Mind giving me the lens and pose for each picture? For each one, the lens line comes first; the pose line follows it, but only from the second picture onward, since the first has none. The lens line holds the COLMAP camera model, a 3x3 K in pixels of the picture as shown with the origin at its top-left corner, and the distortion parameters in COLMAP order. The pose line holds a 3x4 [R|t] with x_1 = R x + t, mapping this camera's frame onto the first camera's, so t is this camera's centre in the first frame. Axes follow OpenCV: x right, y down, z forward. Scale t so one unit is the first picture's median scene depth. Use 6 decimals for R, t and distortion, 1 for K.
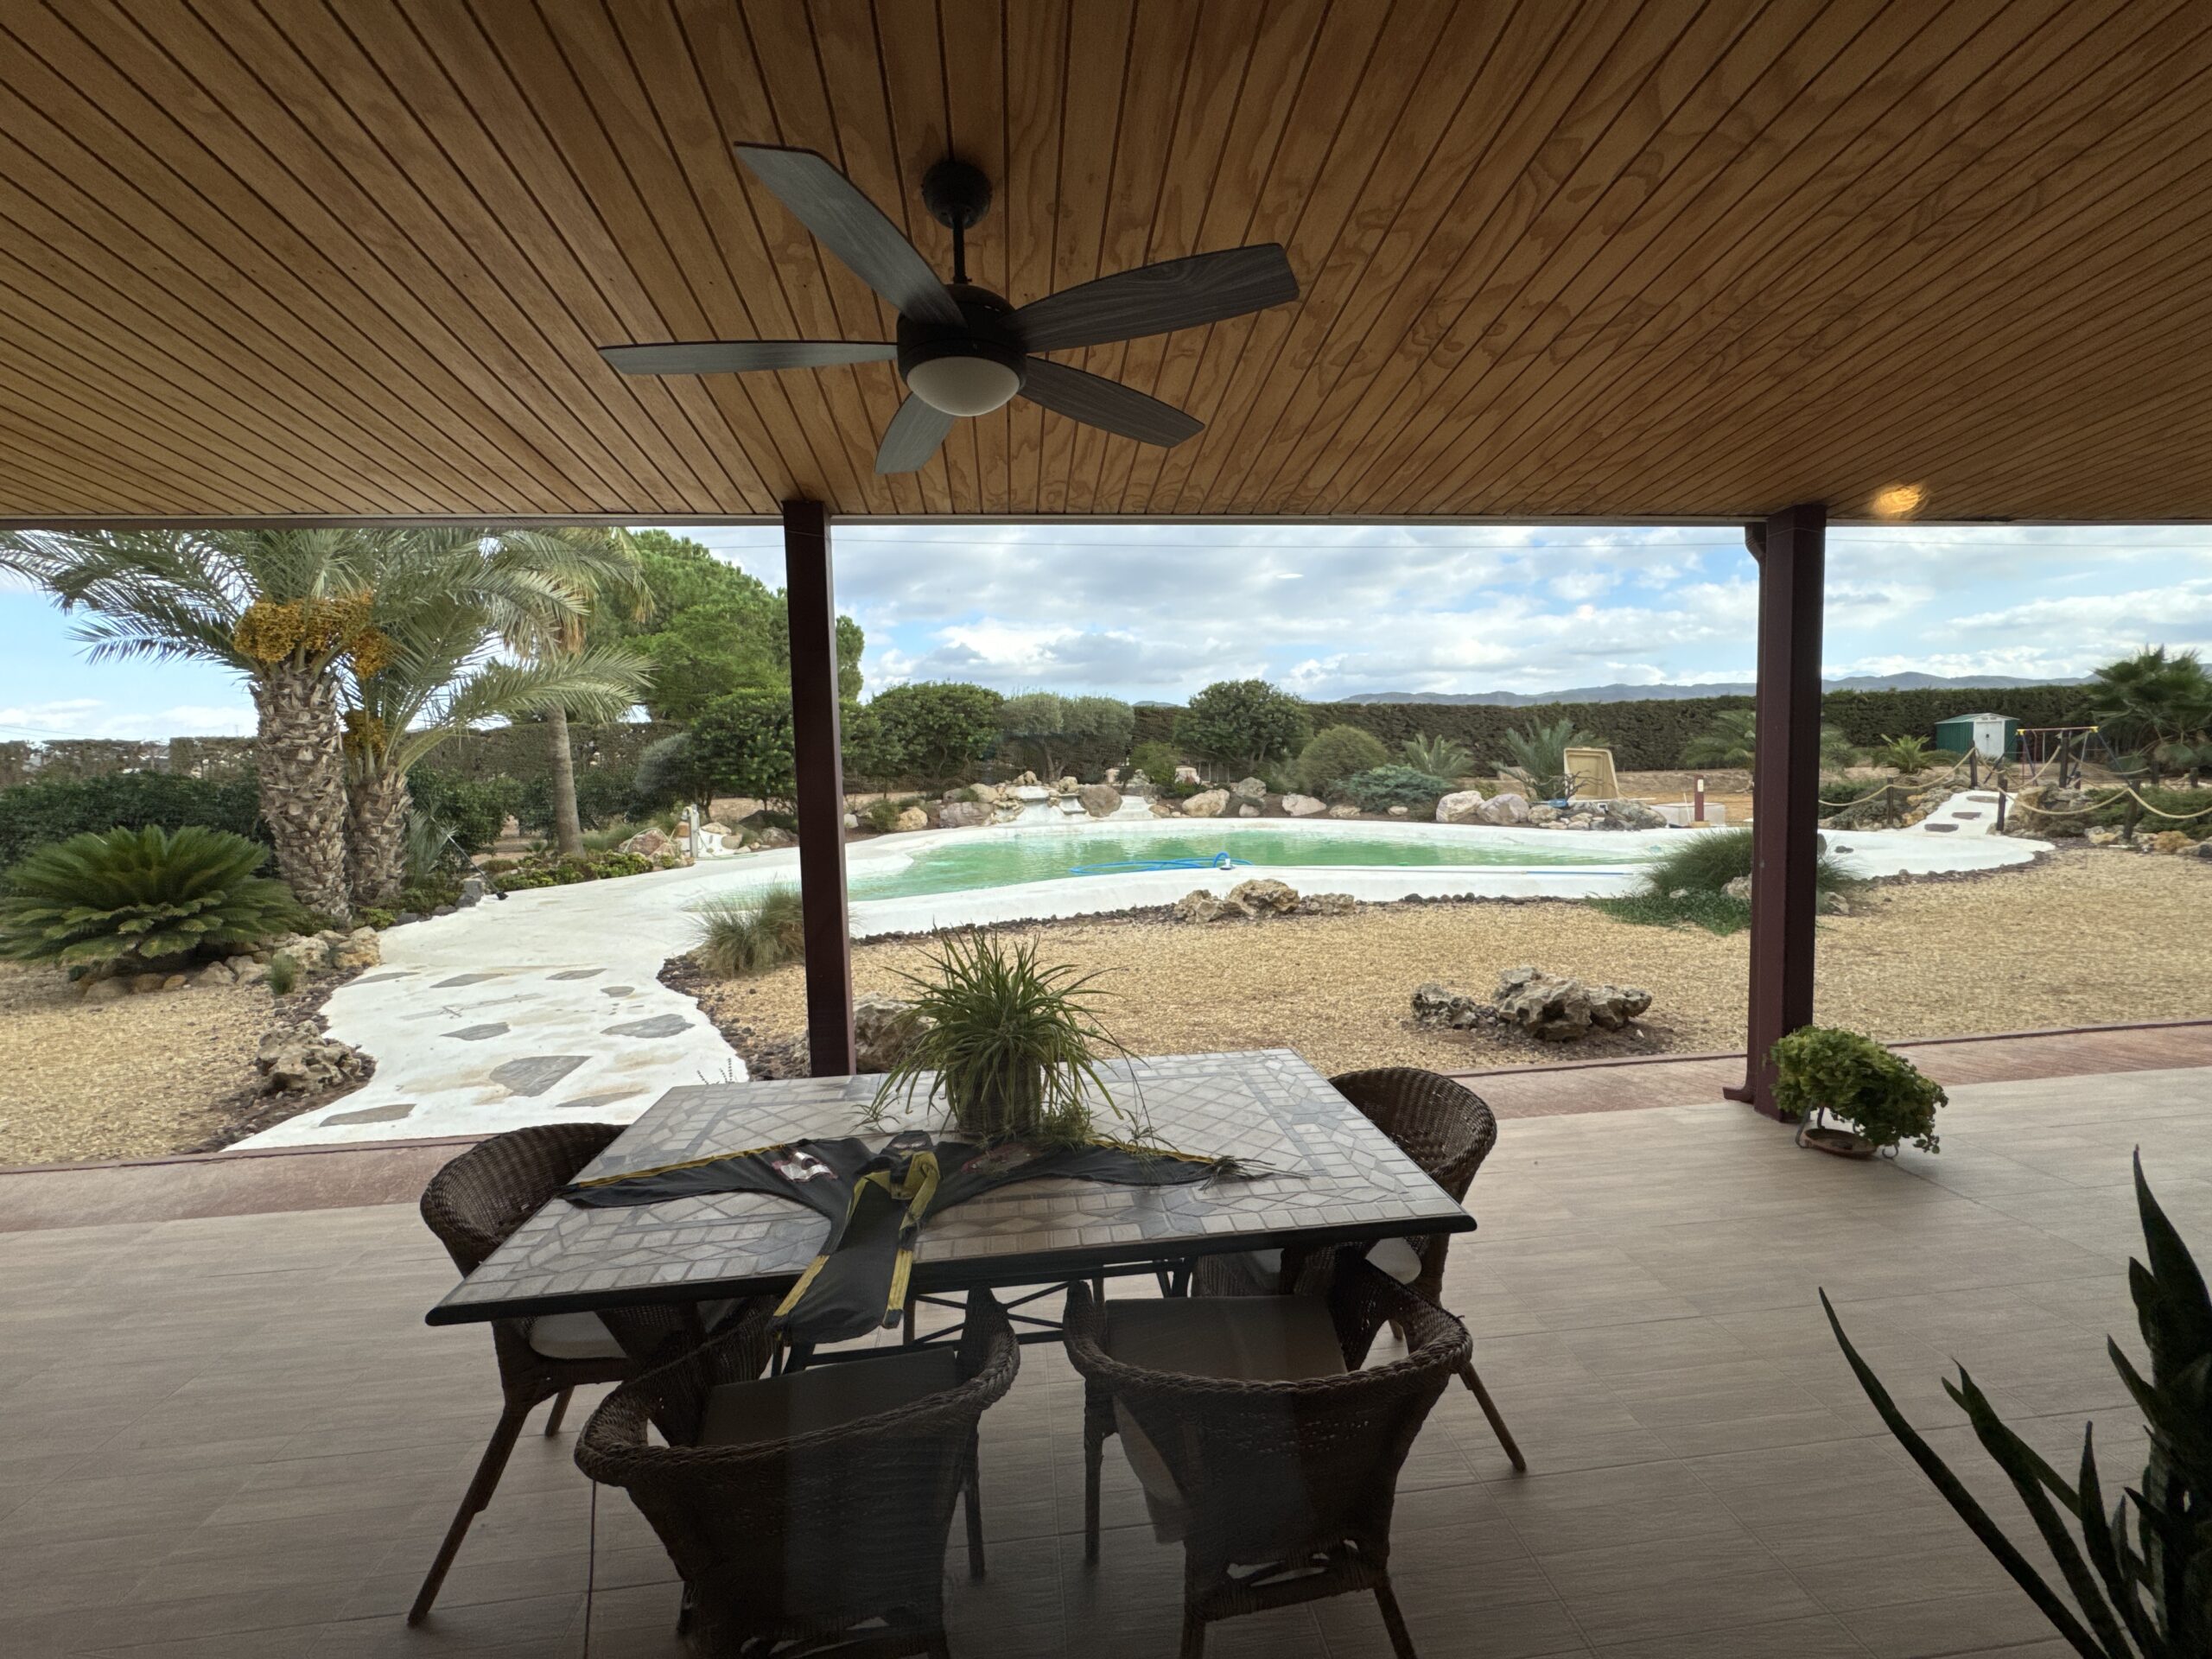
lens RADIAL K [[882.6, 0, 1100.6], [0, 882.6, 823.4], [0, 0, 1]] dist [-0.002590, 0.000765]
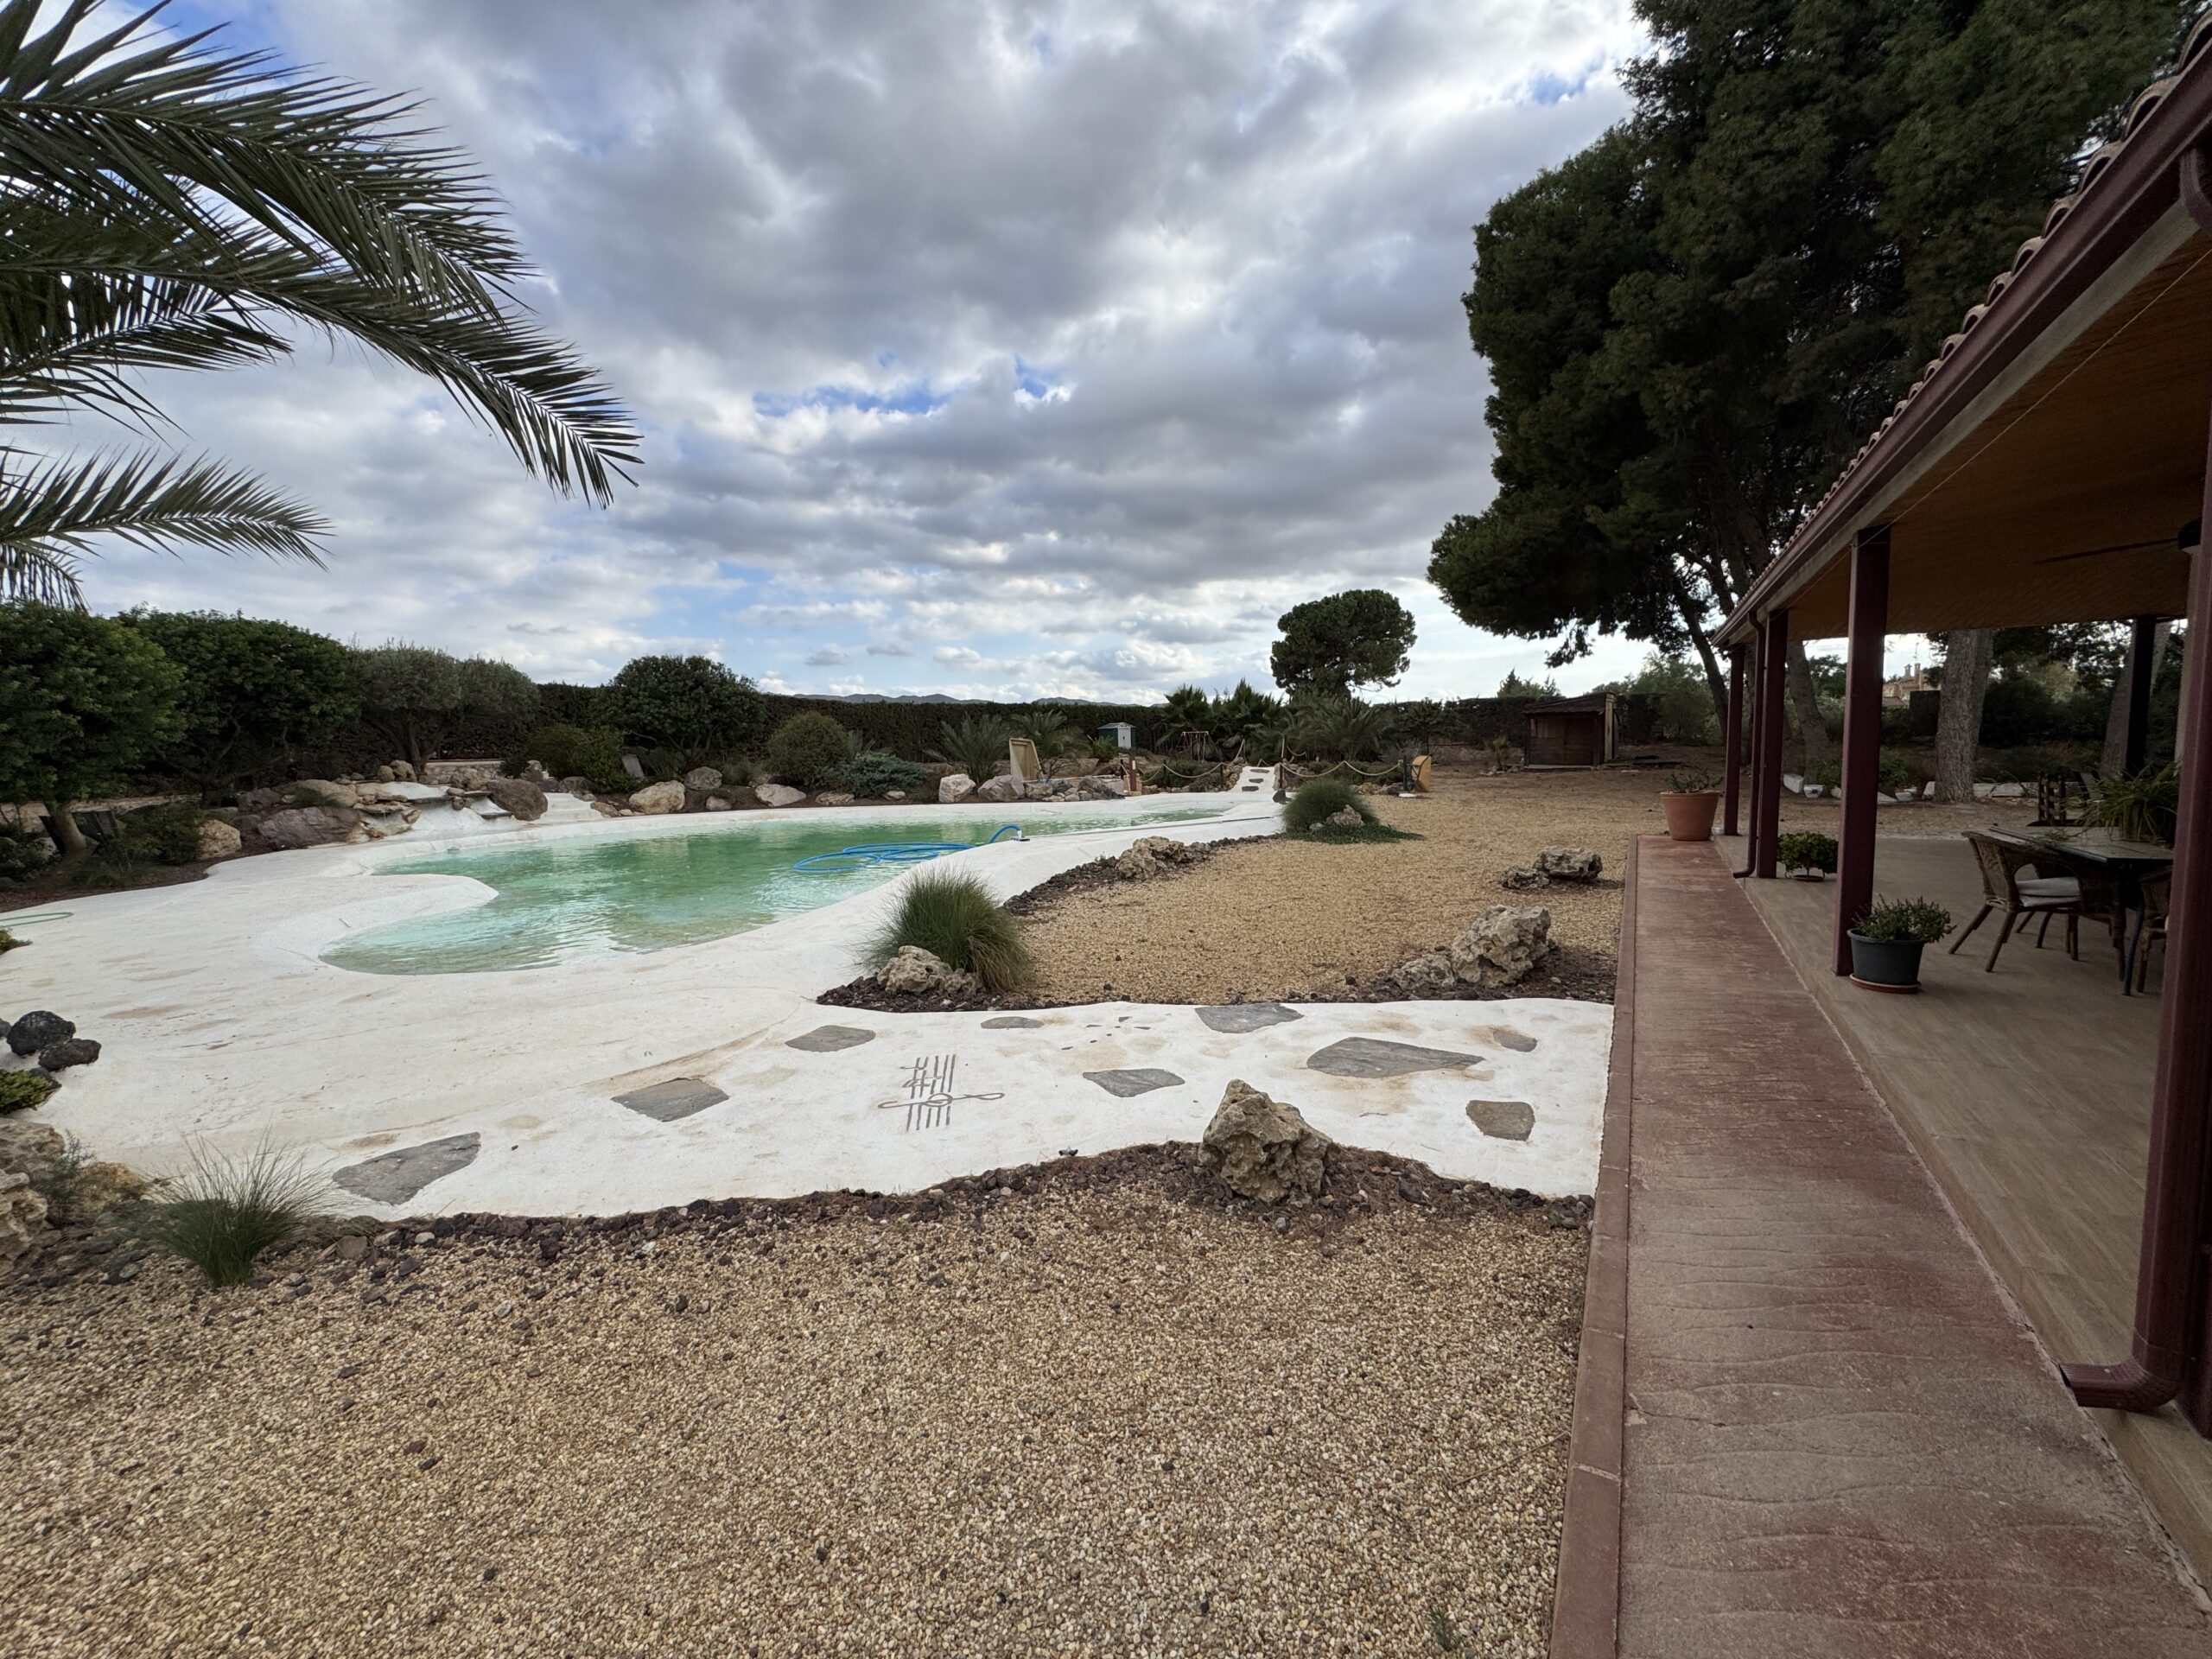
lens RADIAL K [[882.6, 0, 1110.5], [0, 882.6, 837.2], [0, 0, 1]] dist [-0.002590, 0.000765]
pose [[0.592312, -0.072338, 0.802455, -0.321250], [0.061199, 0.997124, 0.044715, 0.003936], [-0.803381, 0.022624, 0.595035, 0.151539]]
